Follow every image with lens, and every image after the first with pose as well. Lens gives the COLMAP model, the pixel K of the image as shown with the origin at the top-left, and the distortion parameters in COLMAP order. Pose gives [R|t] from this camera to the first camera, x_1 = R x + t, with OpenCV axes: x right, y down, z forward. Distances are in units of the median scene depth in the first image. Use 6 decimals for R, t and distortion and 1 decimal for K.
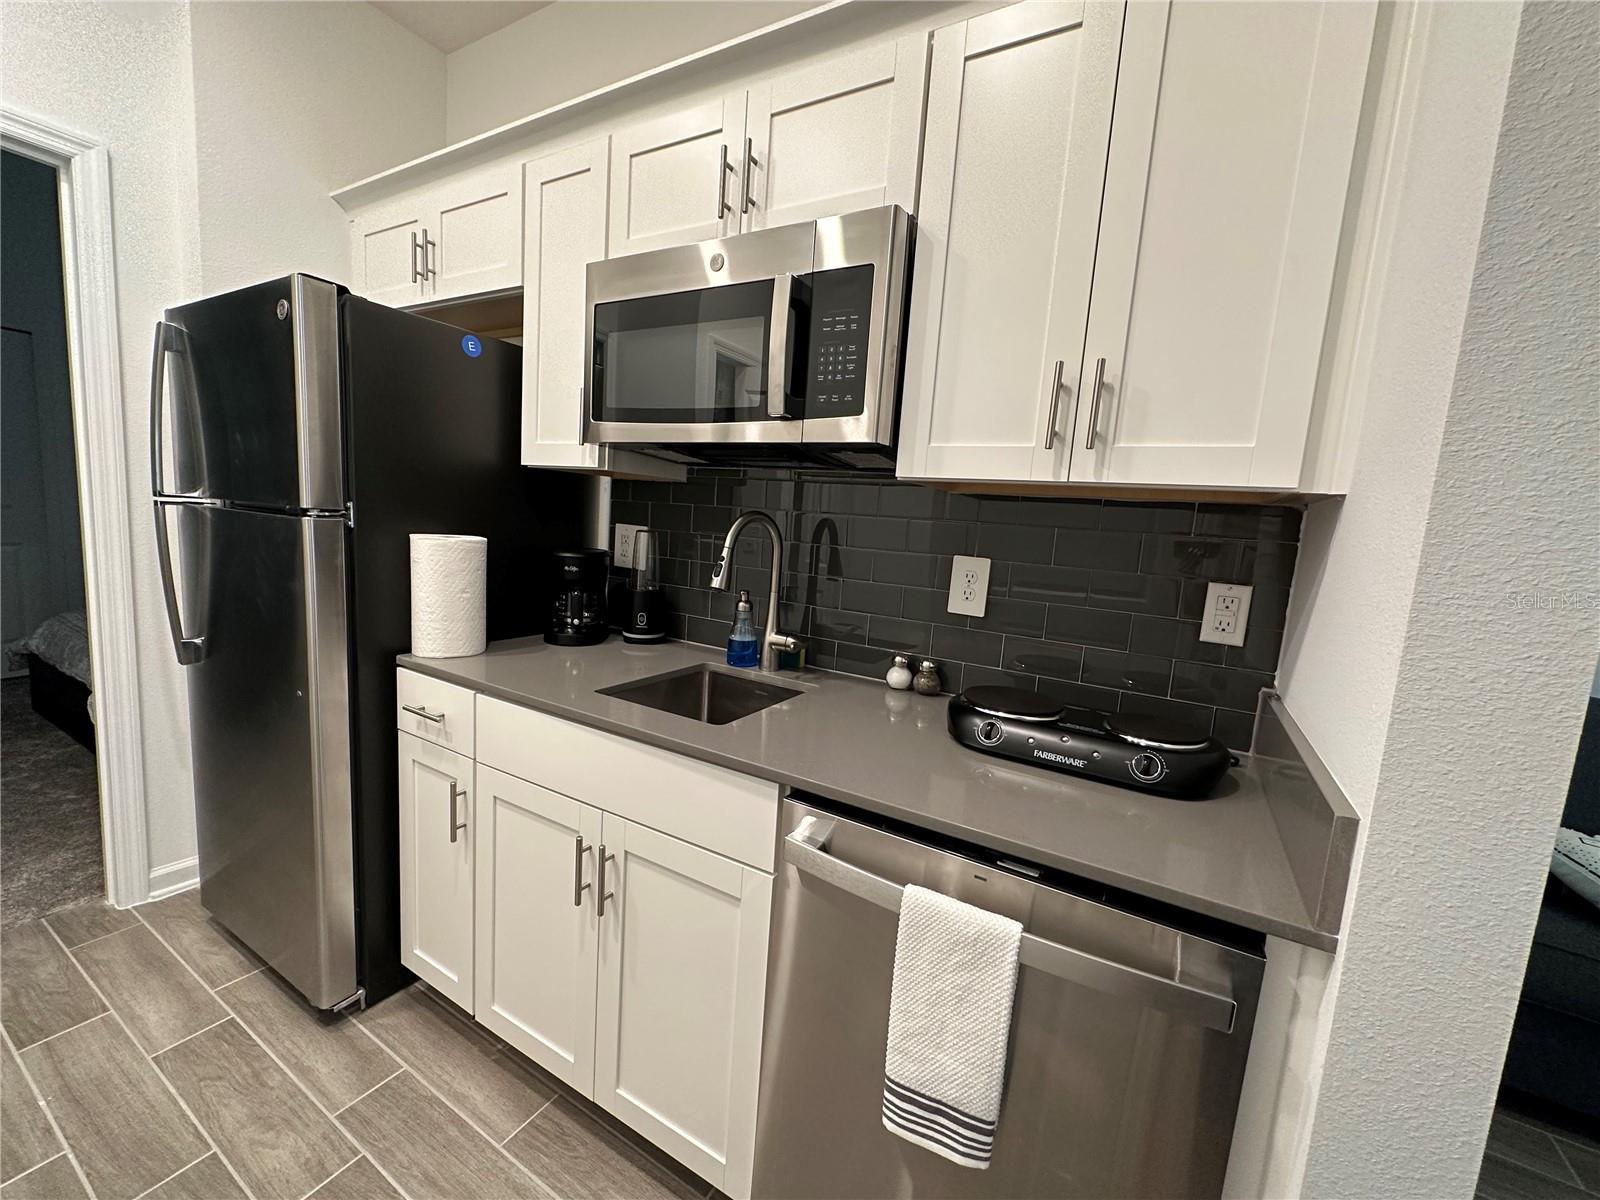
lens RADIAL K [[637.4, 0, 798.7], [0, 637.4, 600.5], [0, 0, 1]] dist [-0.003838, 0.001445]
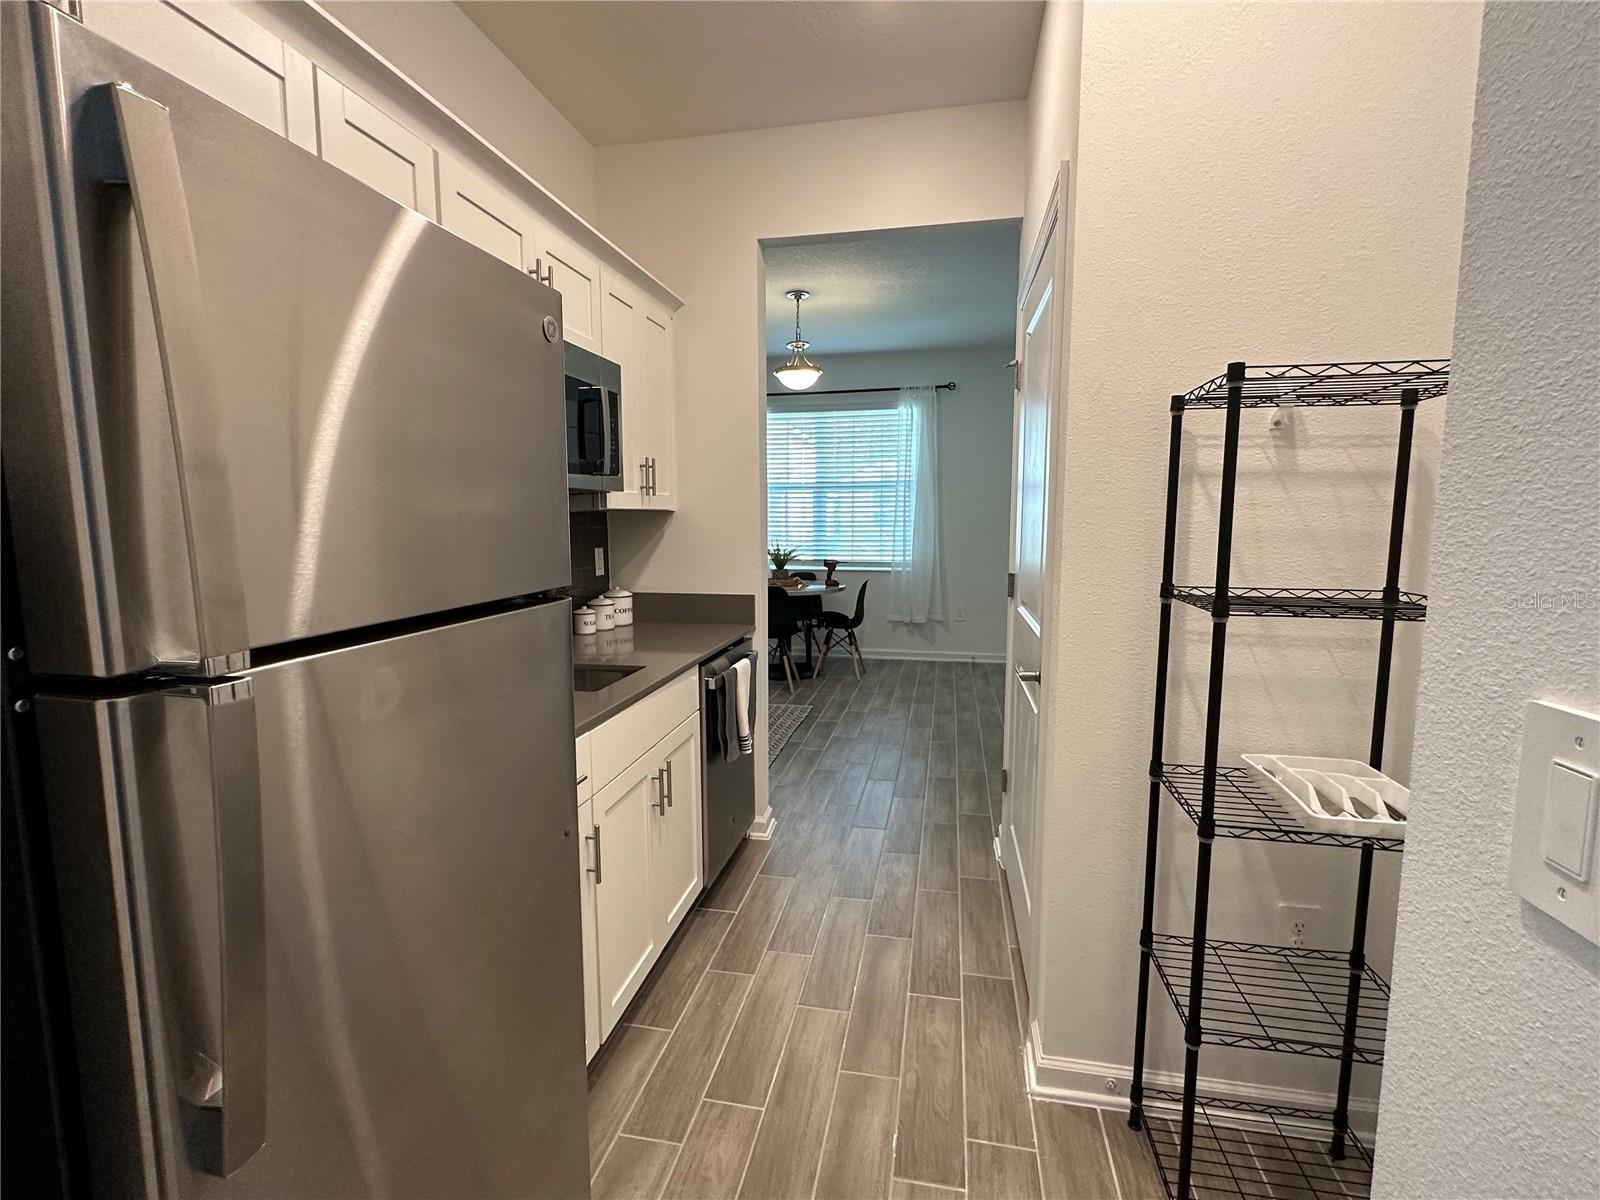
lens RADIAL K [[737.9, 0, 799.9], [0, 737.9, 595.4], [0, 0, 1]] dist [0.002377, 0.000724]
pose [[-0.320955, -0.171583, 0.931422, -1.769513], [0.097187, 0.972294, 0.212602, -0.307617], [-0.942095, 0.158758, -0.295387, 1.029251]]
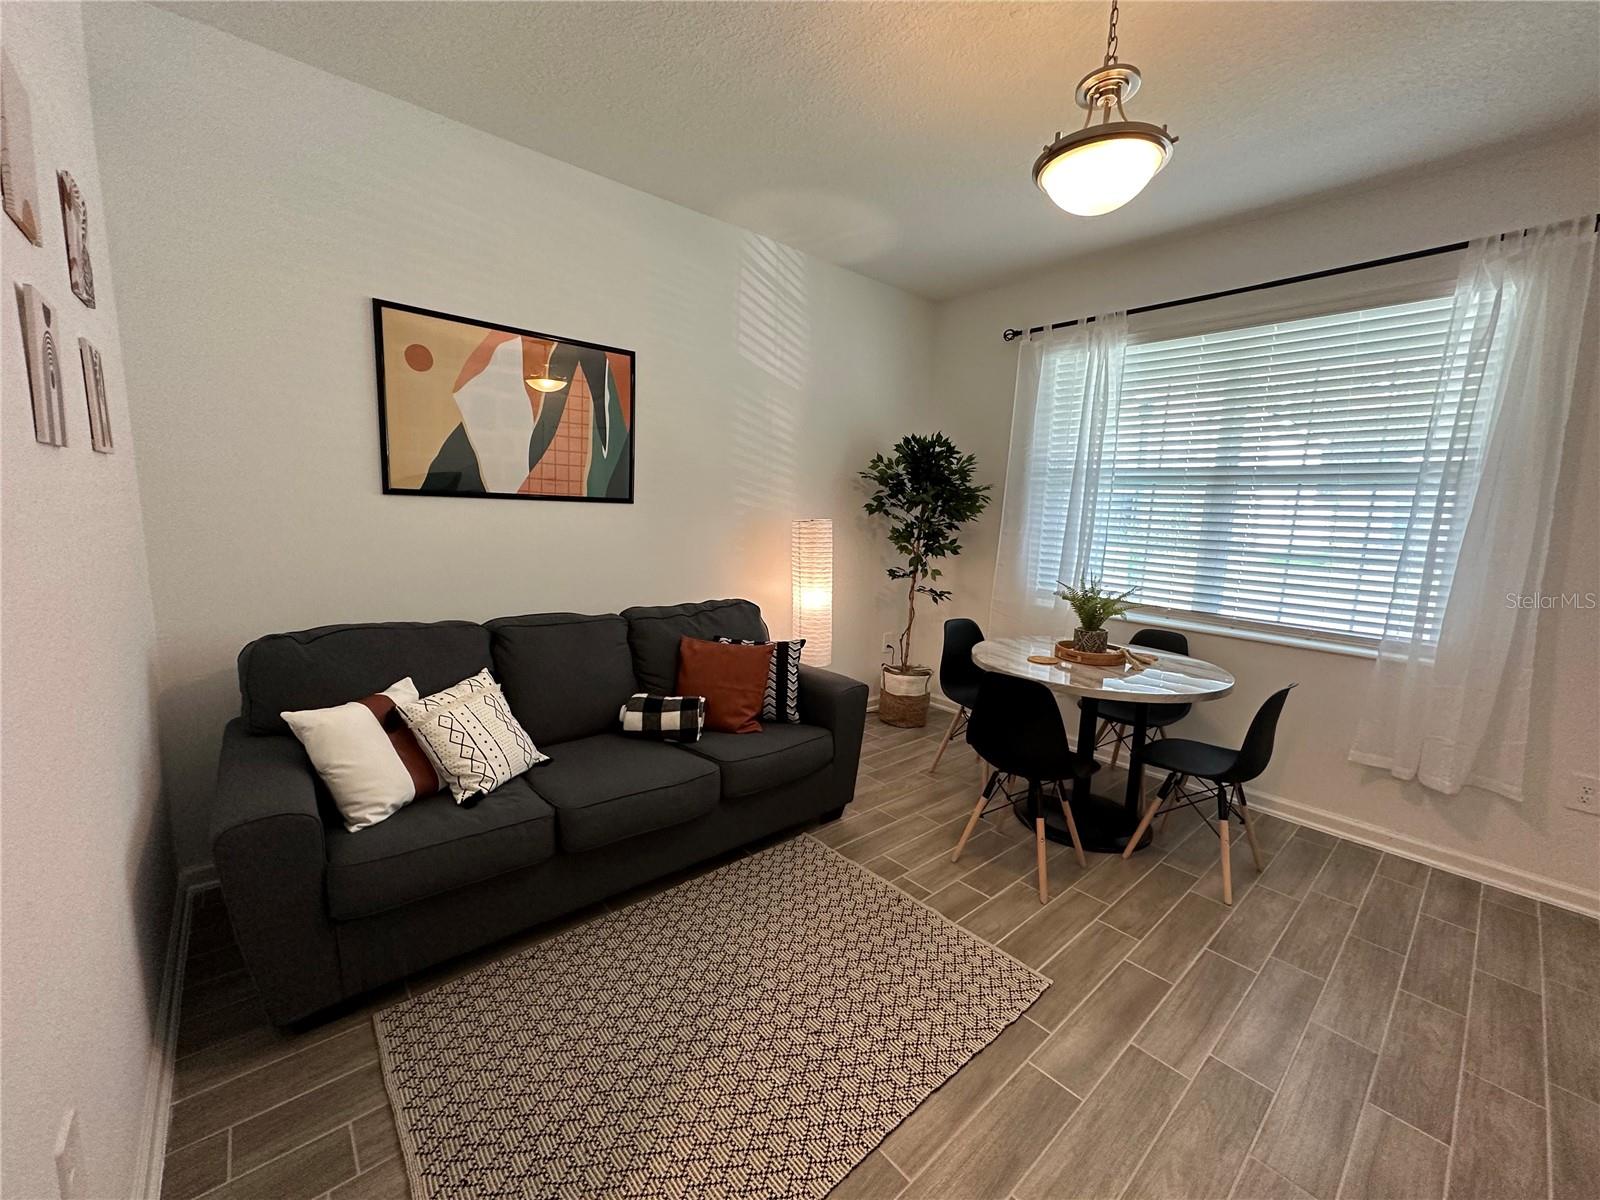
lens RADIAL K [[637.4, 0, 799.9], [0, 637.4, 599.9], [0, 0, 1]] dist [-0.003838, 0.001445]
pose [[0.320396, -0.199909, 0.925950, 0.446306], [0.106358, 0.978890, 0.174537, -0.054295], [-0.941294, 0.042562, 0.334894, -0.096935]]
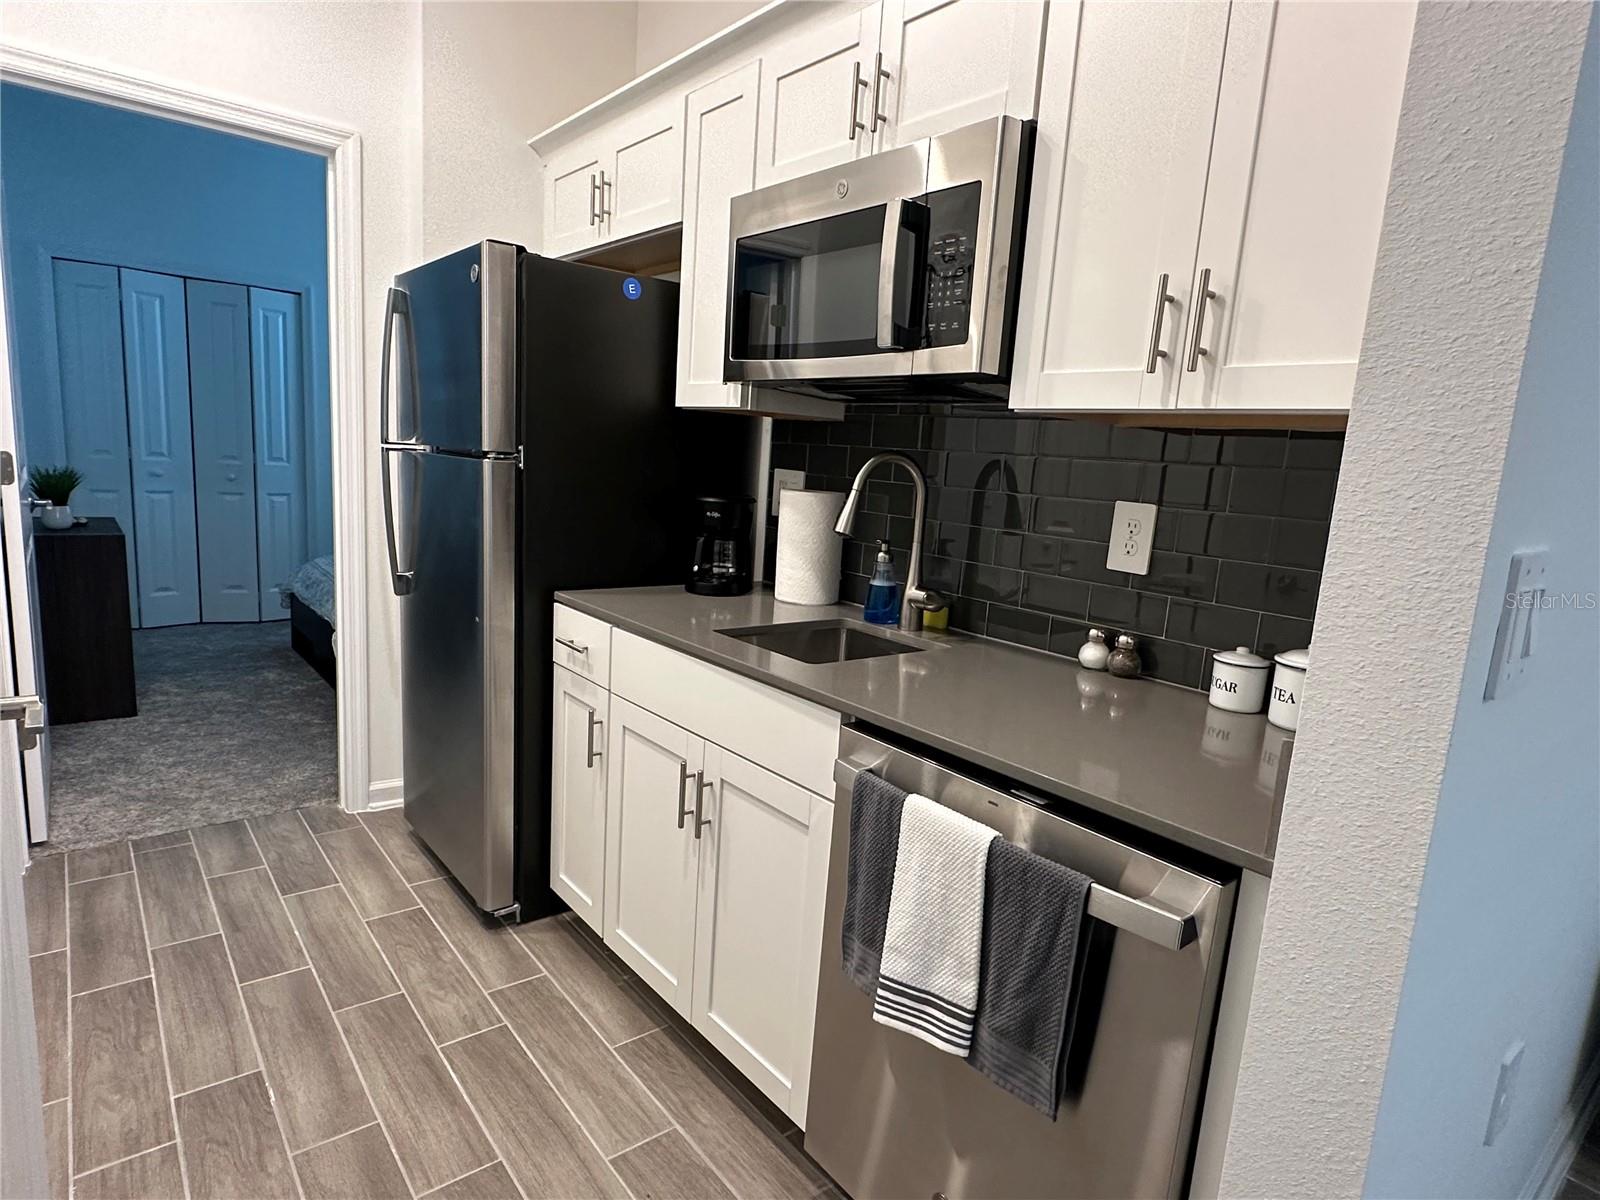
lens RADIAL K [[888.0, 0, 796.6], [0, 888.0, 609.2], [0, 0, 1]] dist [-0.006694, 0.003886]
pose [[0.935658, 0.052210, -0.349024, 0.294159], [-0.044660, 0.998562, 0.029649, 0.061759], [0.350070, -0.012154, 0.936645, -0.270267]]
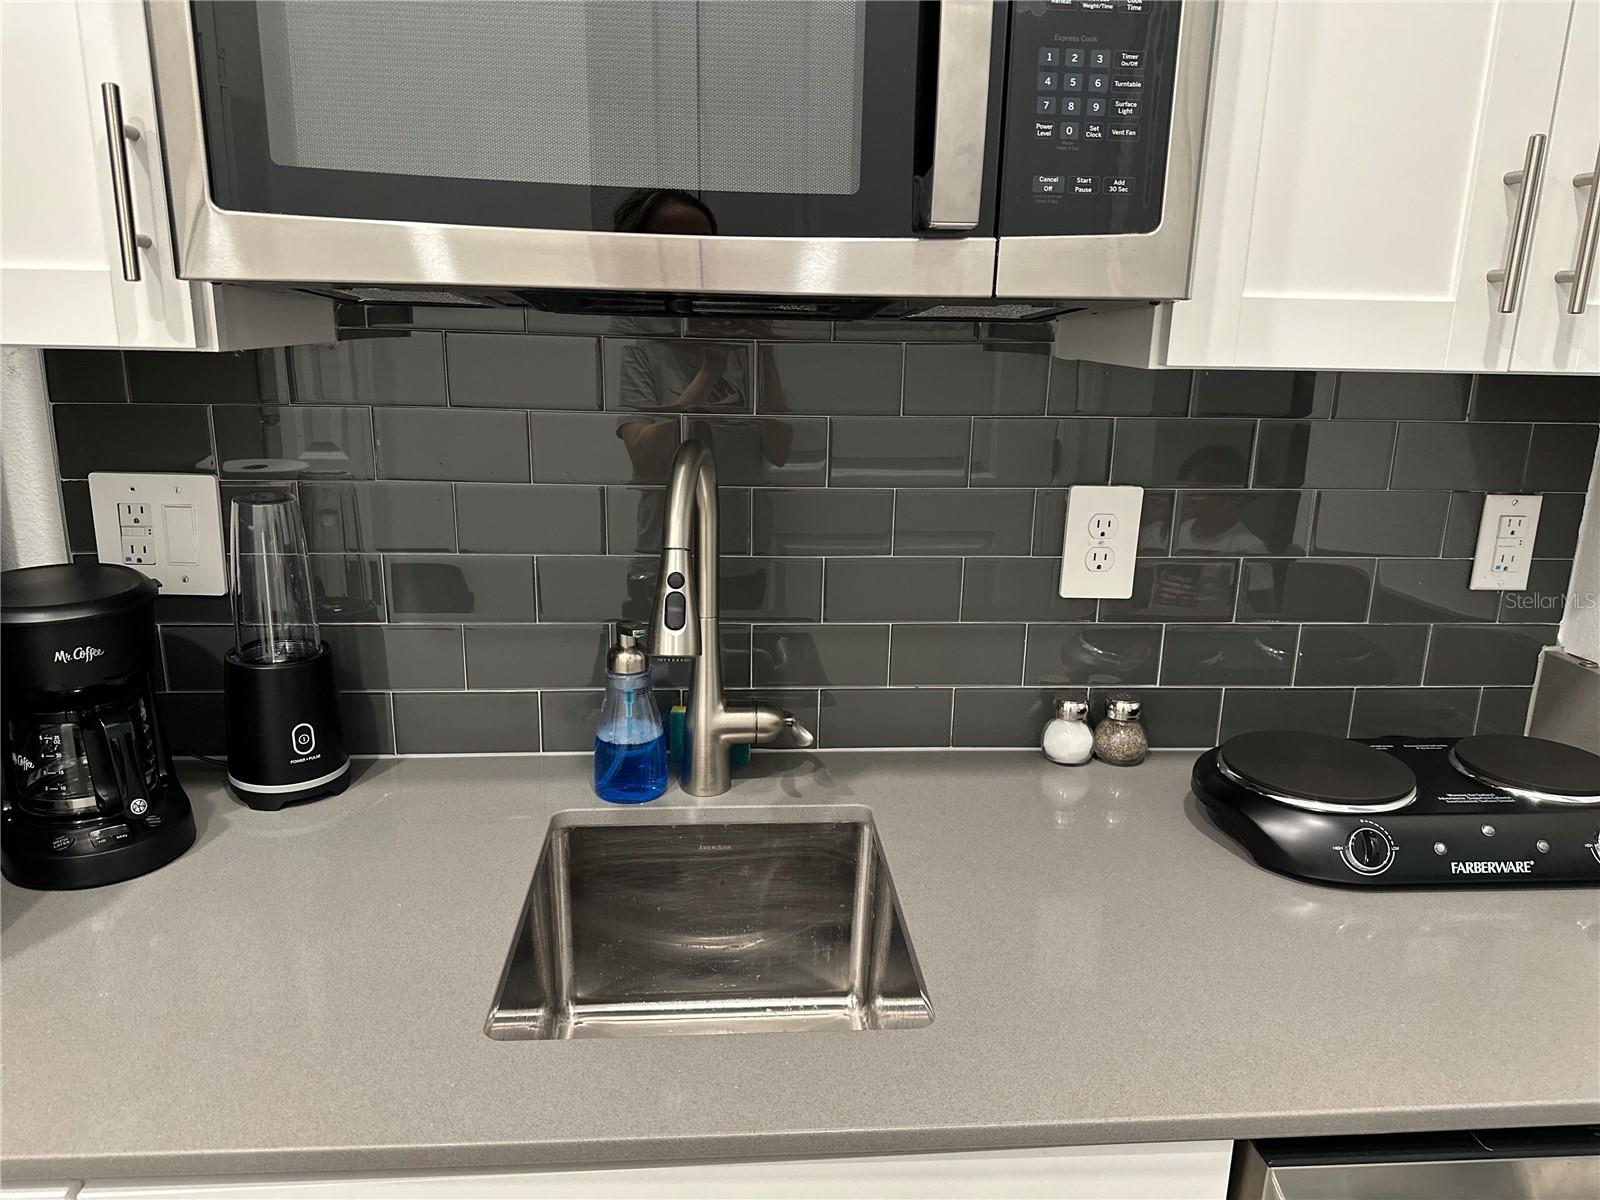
lens RADIAL K [[1119.6, 0, 796.9], [0, 1119.6, 606.1], [0, 0, 1]] dist [0.064421, -0.086446]
pose [[0.822699, -0.194269, 0.534253, -0.469826], [0.108196, 0.976127, 0.188334, -0.186520], [-0.558086, -0.097138, 0.824078, 0.424365]]
